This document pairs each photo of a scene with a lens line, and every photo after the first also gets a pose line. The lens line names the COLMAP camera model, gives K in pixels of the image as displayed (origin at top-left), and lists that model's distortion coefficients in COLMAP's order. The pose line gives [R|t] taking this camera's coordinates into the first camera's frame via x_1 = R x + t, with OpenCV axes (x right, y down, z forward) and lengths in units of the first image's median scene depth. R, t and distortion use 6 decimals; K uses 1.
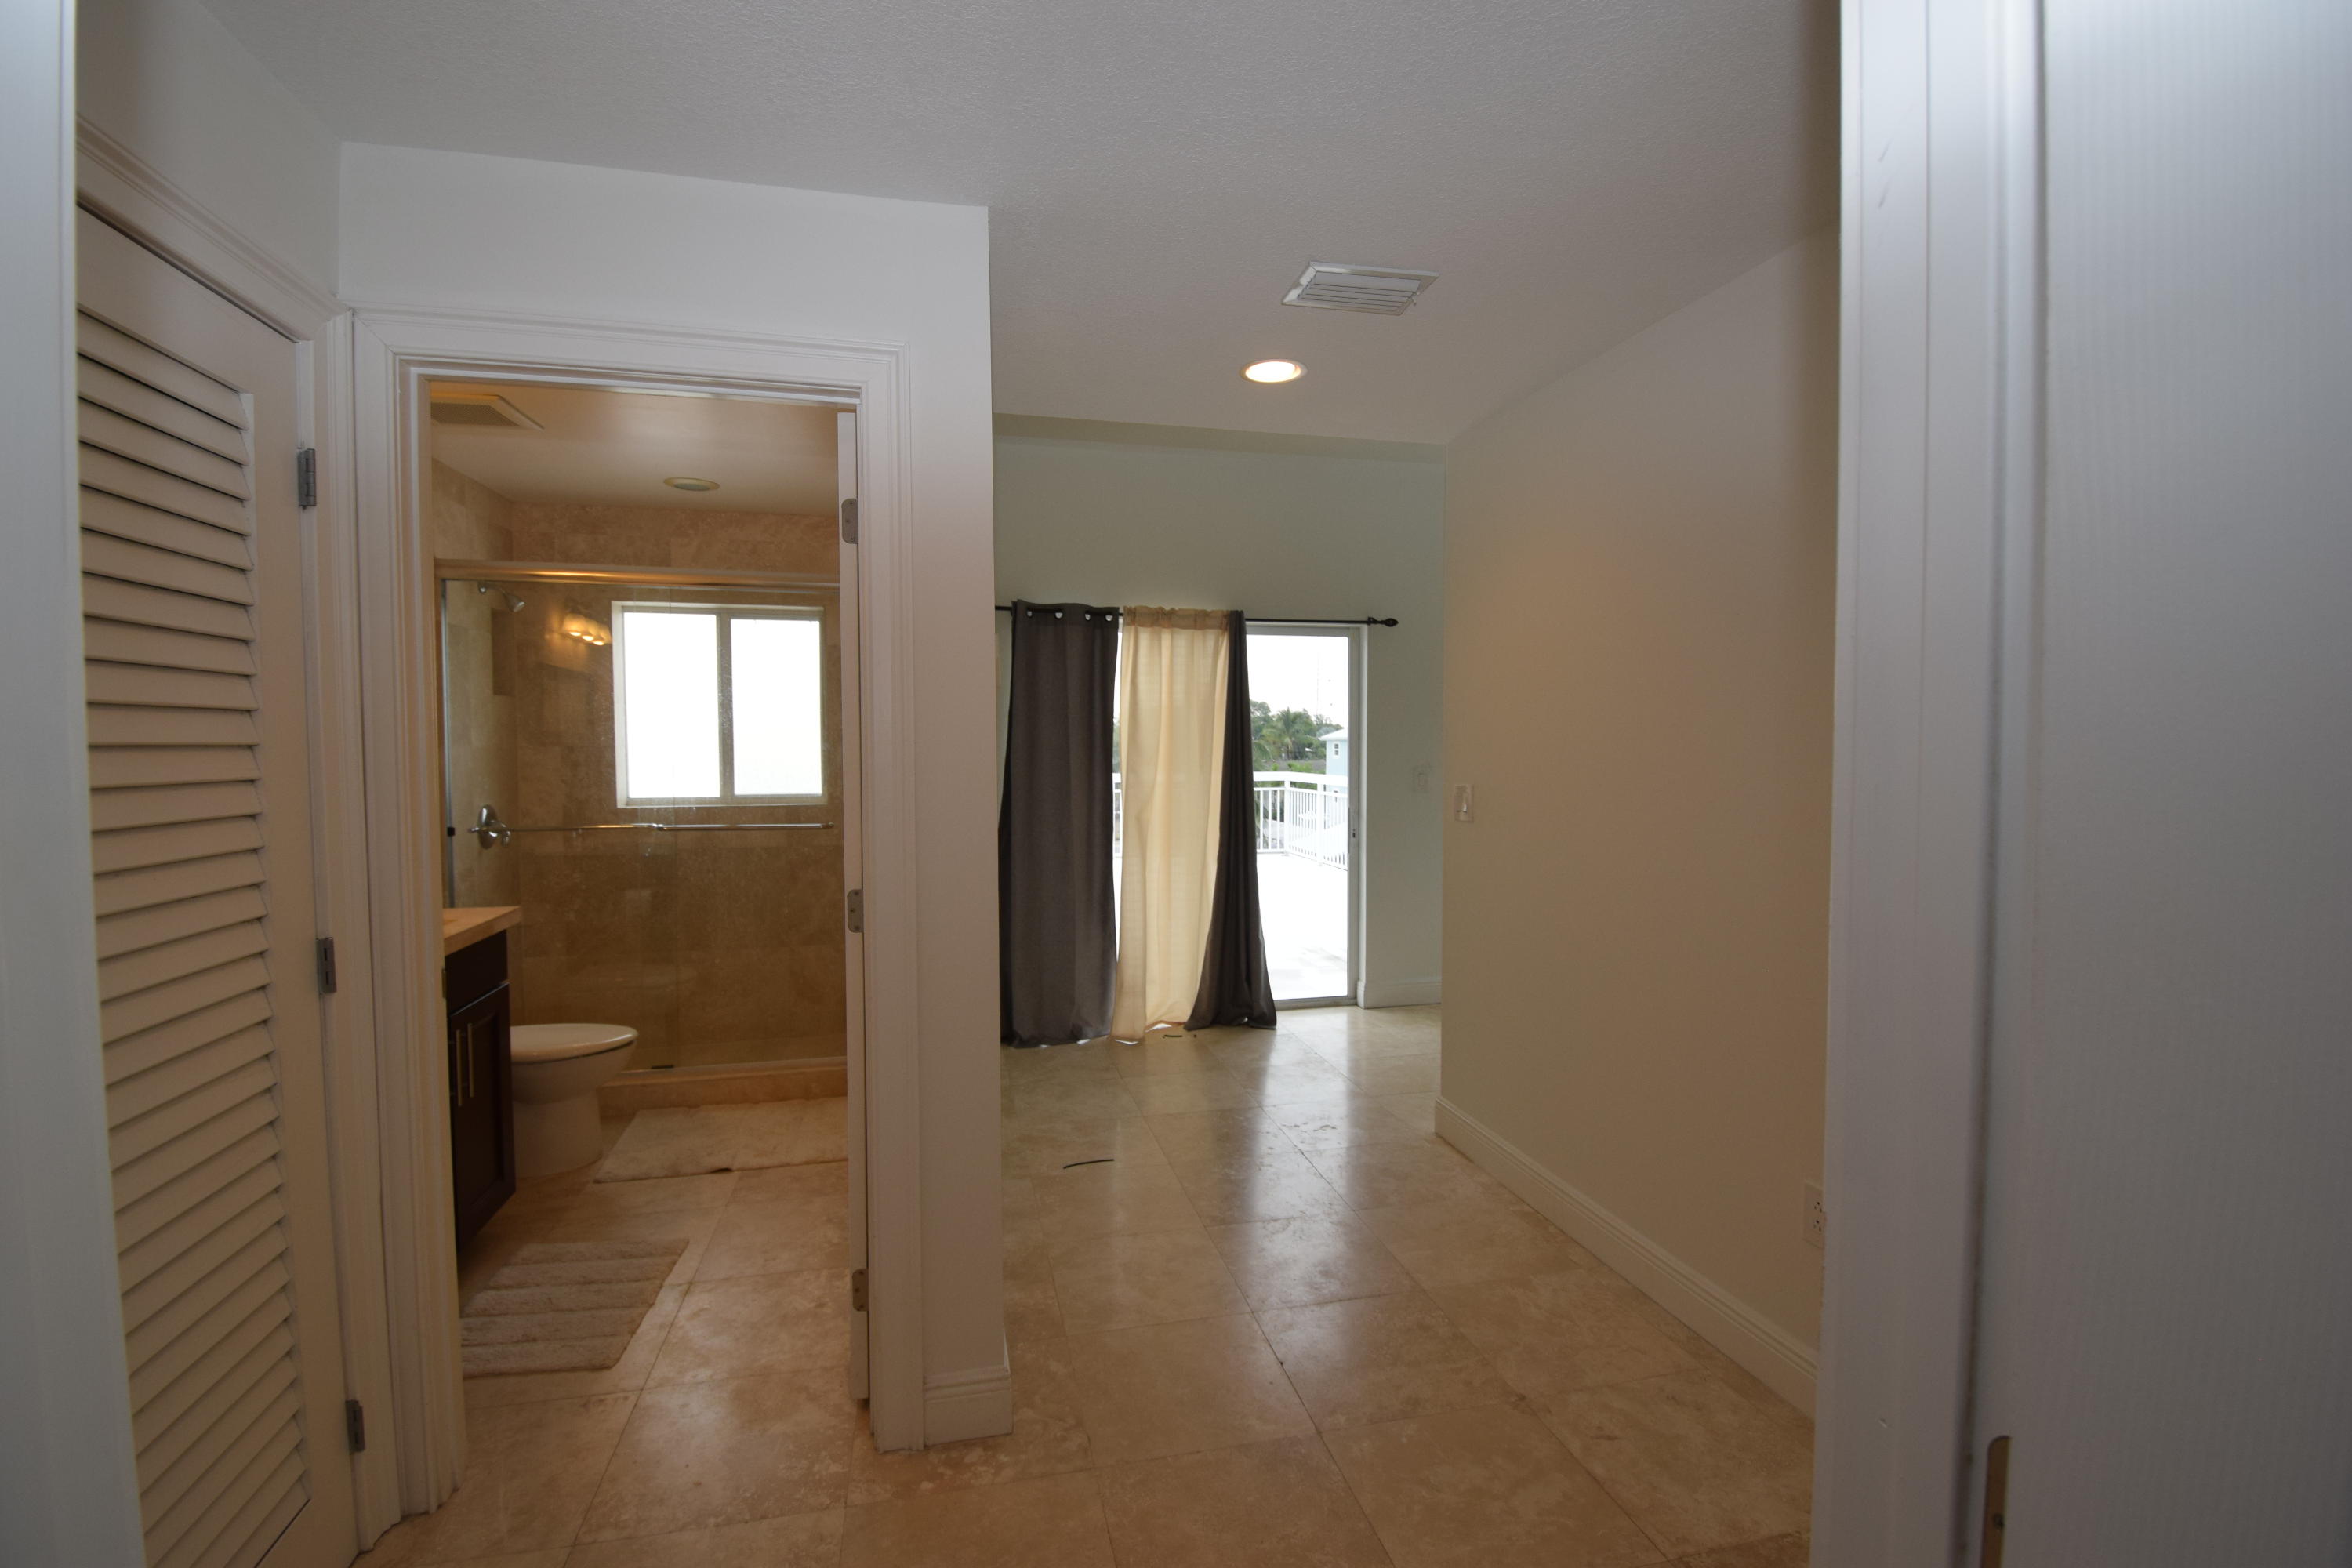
lens RADIAL K [[1034.3, 0, 1184.1], [0, 1034.3, 788.0], [0, 0, 1]] dist [0.000558, -0.000127]
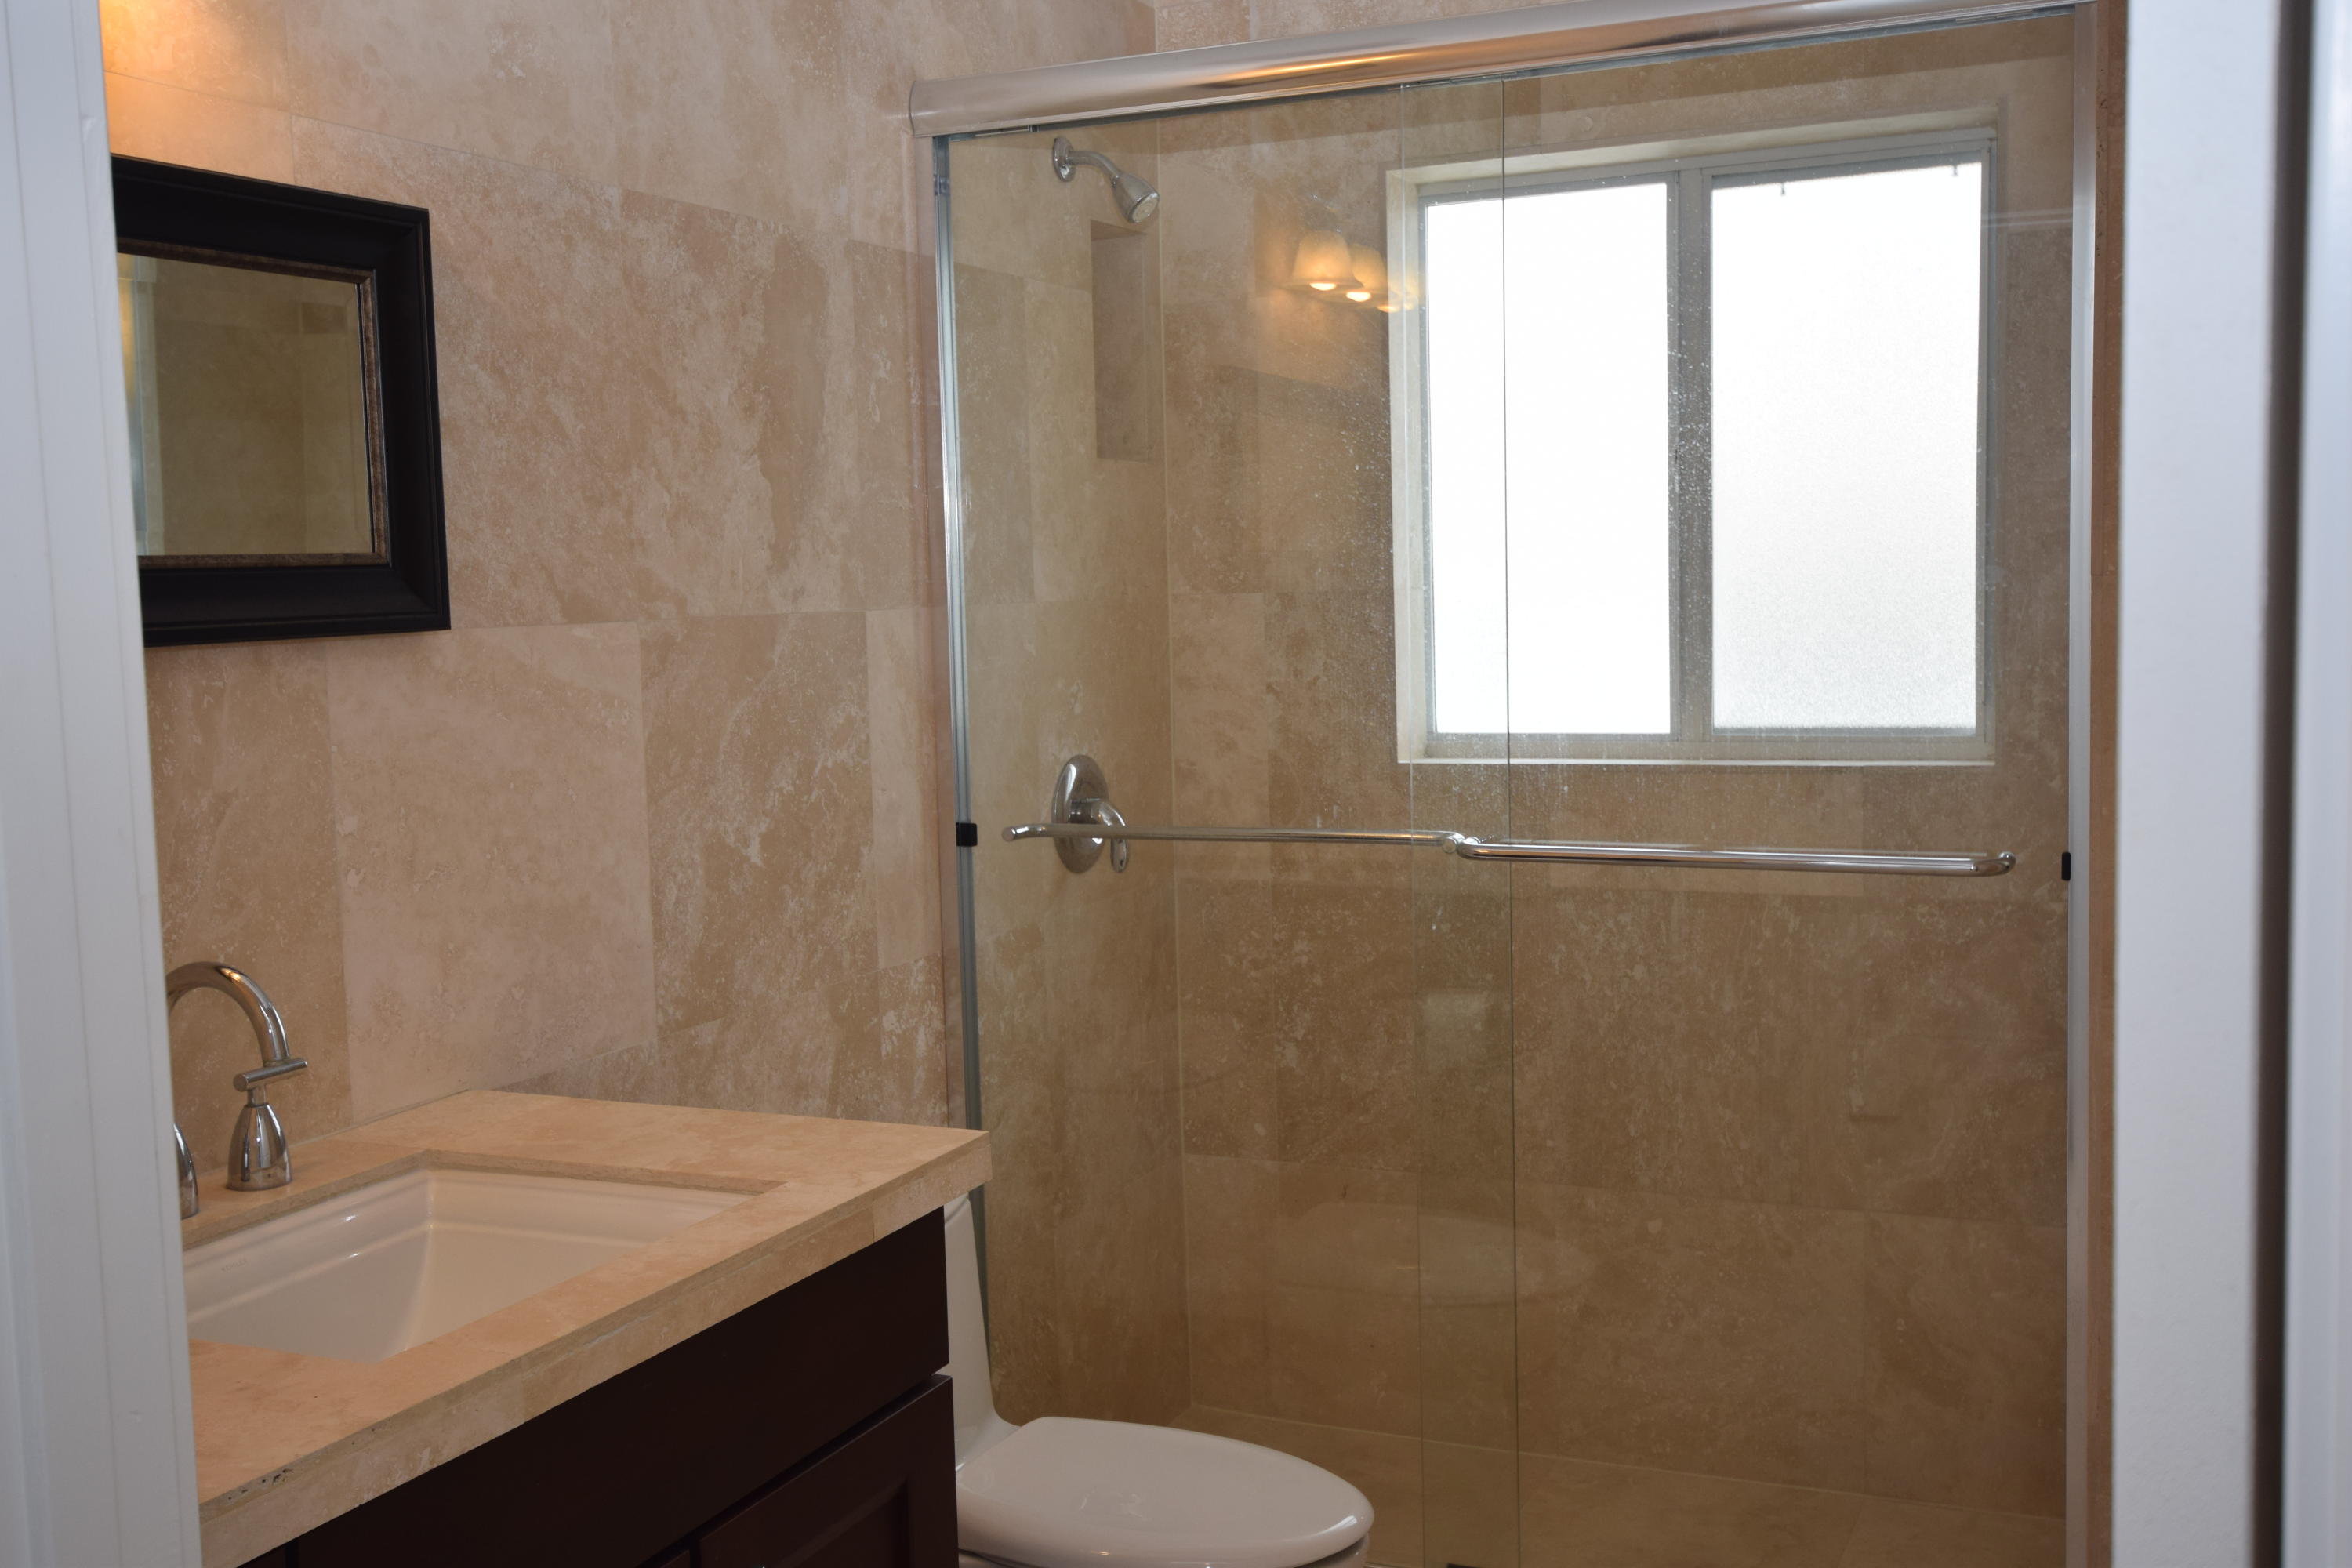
lens RADIAL K [[2324.4, 0, 1179.7], [0, 2324.4, 793.8], [0, 0, 1]] dist [0.025292, 0.000000]
pose [[0.785986, 0.036721, -0.617153, -0.115721], [-0.000602, 0.998279, 0.058632, -0.017346], [0.618244, -0.045712, 0.784656, 0.330405]]
